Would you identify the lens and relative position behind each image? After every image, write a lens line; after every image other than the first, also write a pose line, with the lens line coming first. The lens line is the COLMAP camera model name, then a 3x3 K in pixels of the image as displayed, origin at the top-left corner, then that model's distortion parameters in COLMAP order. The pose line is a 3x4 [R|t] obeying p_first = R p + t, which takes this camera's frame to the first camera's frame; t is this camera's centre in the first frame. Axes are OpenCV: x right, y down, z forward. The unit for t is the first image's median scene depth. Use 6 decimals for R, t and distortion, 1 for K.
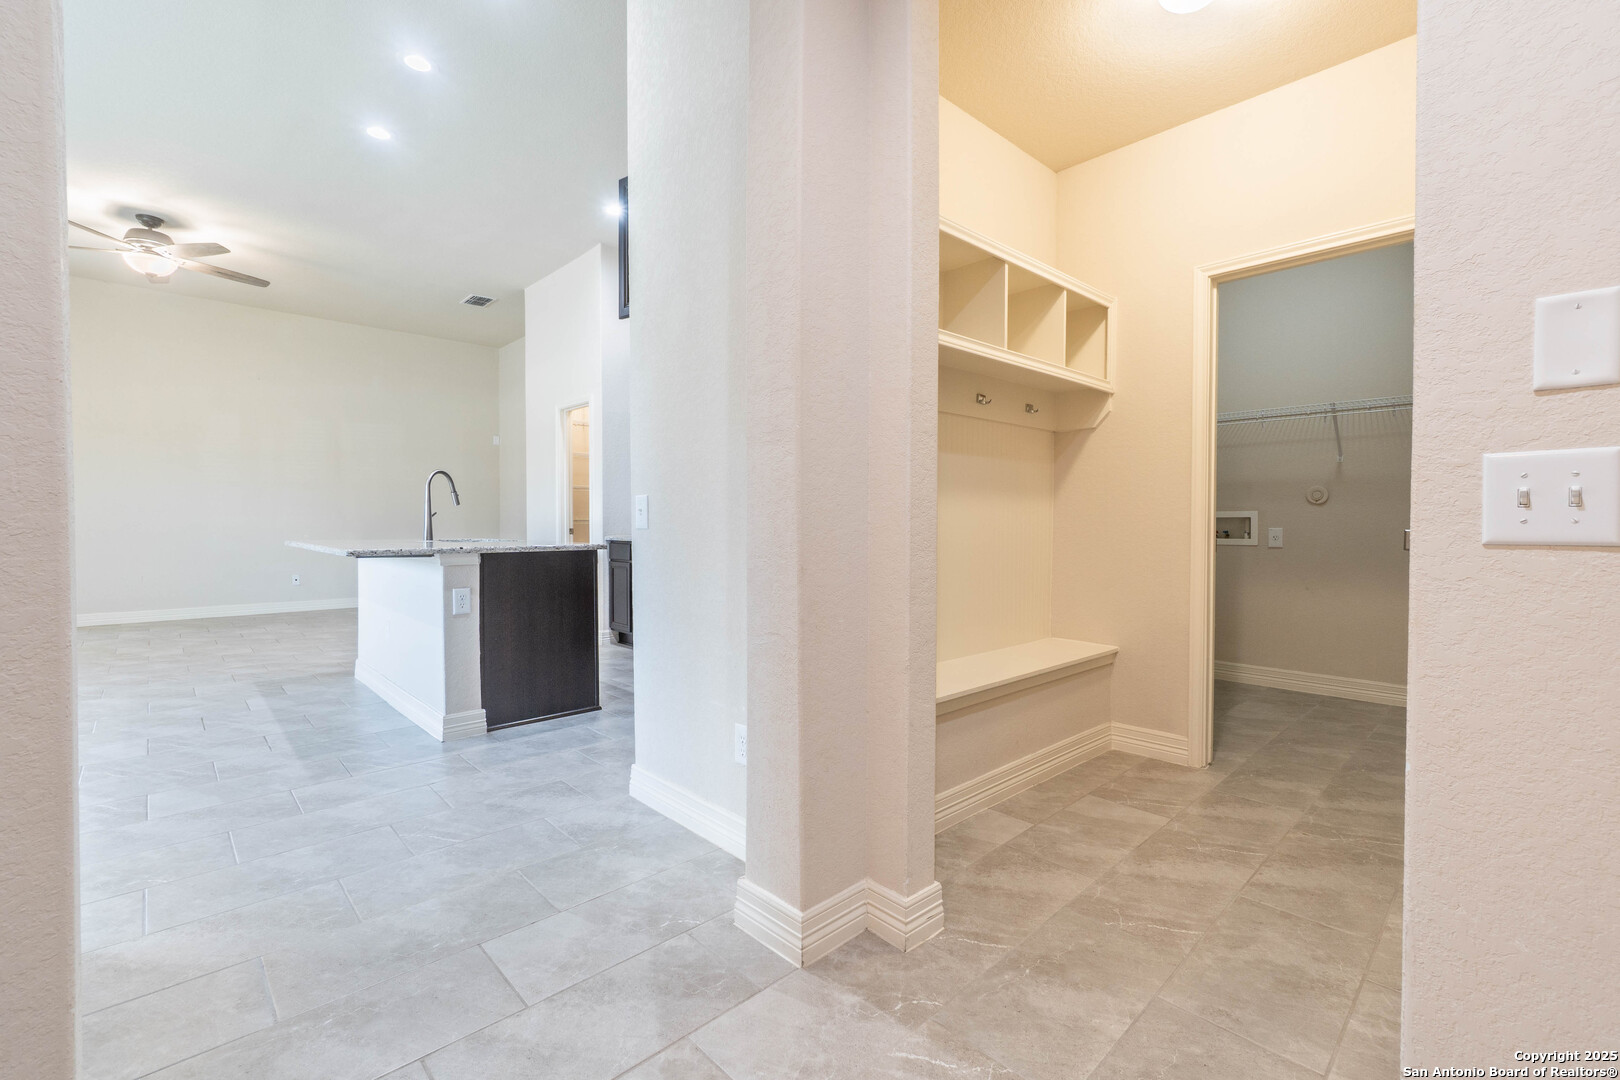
lens RADIAL K [[699.7, 0, 801.3], [0, 699.7, 538.3], [0, 0, 1]] dist [-0.004446, 0.000072]
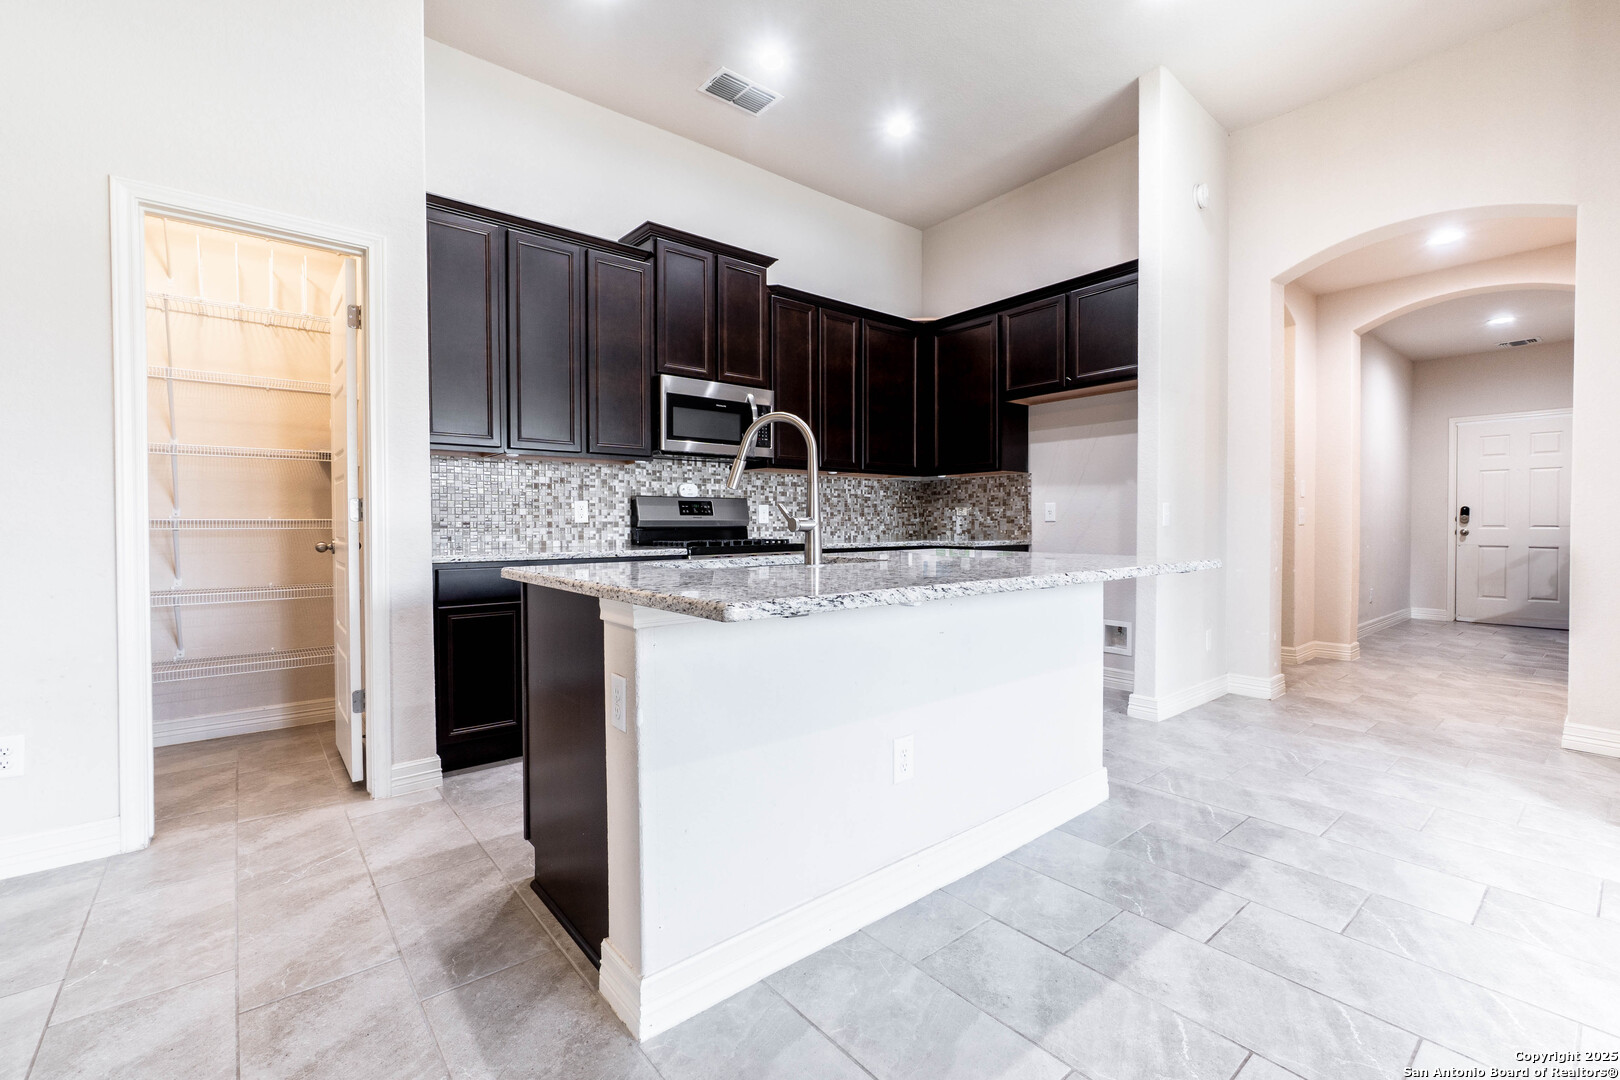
lens RADIAL K [[699.7, 0, 805.7], [0, 699.7, 534.3], [0, 0, 1]] dist [-0.004446, 0.000072]
pose [[0.057436, -0.020676, 0.998135, -1.352115], [0.017451, 0.999654, 0.019704, -0.033544], [-0.998197, 0.016287, 0.057777, 1.316540]]
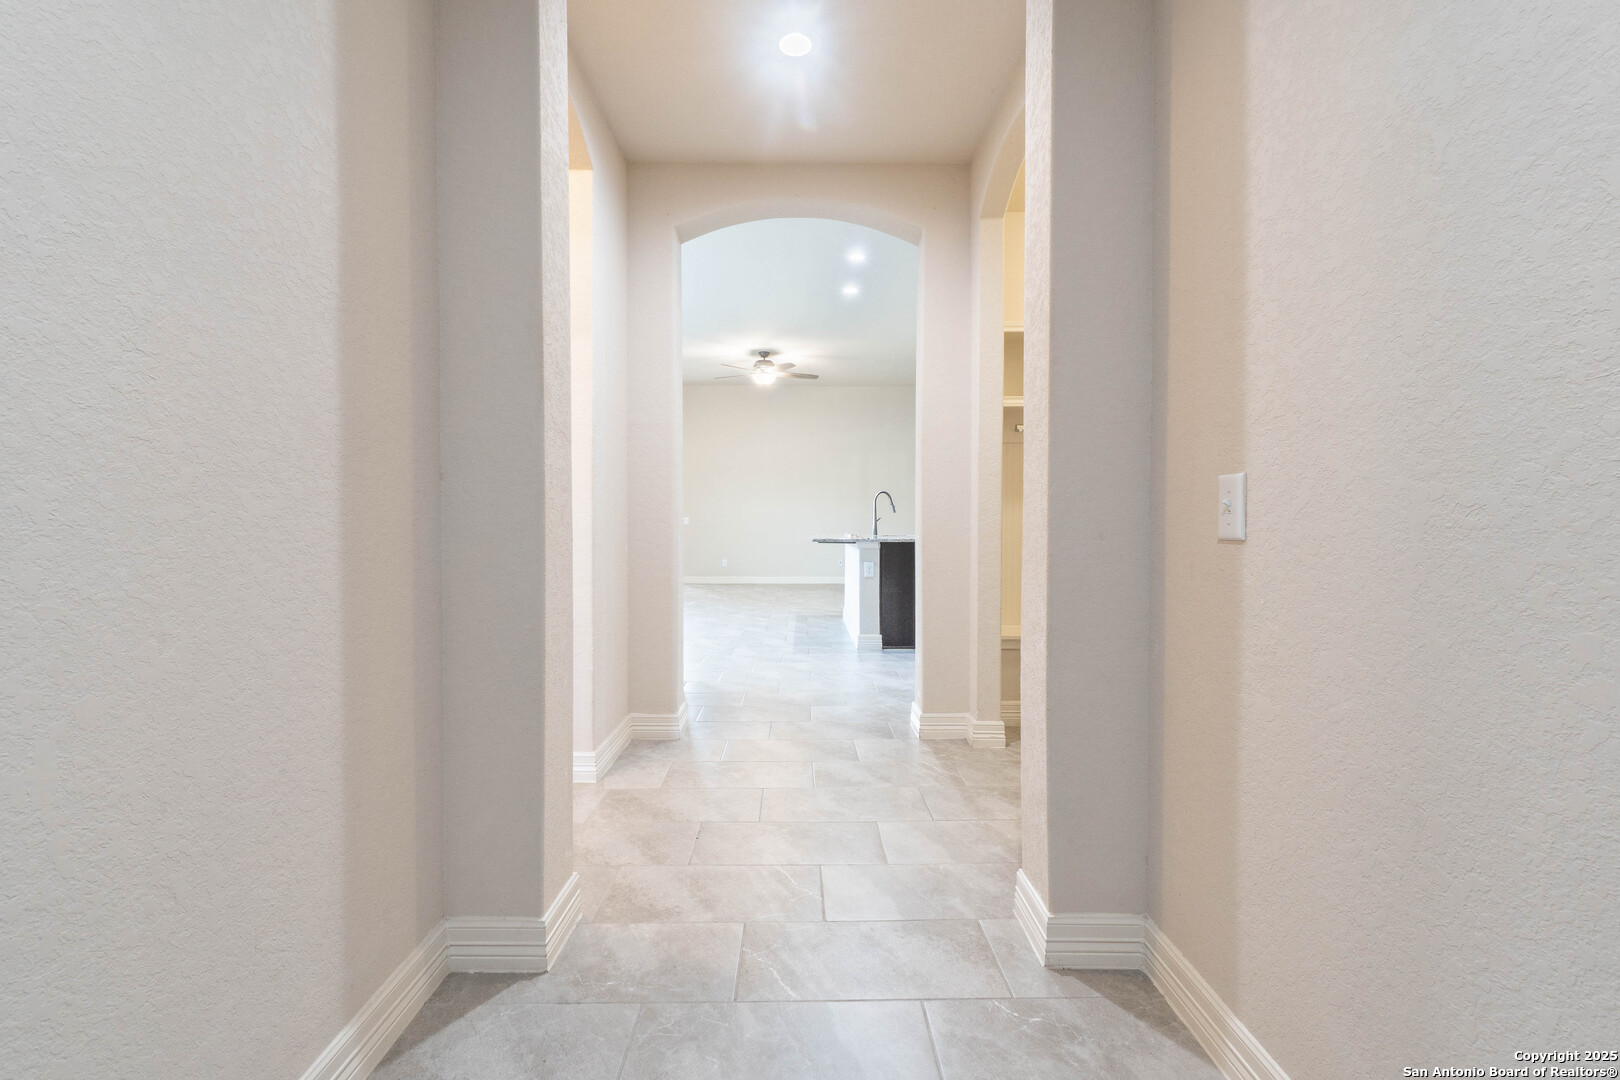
lens RADIAL K [[699.7, 0, 811.9], [0, 699.7, 532.7], [0, 0, 1]] dist [-0.004446, 0.000072]
pose [[0.741964, 0.010384, -0.670359, 0.578375], [-0.016316, 0.999864, -0.002571, 0.005160], [0.670241, 0.012846, 0.742032, -0.386876]]
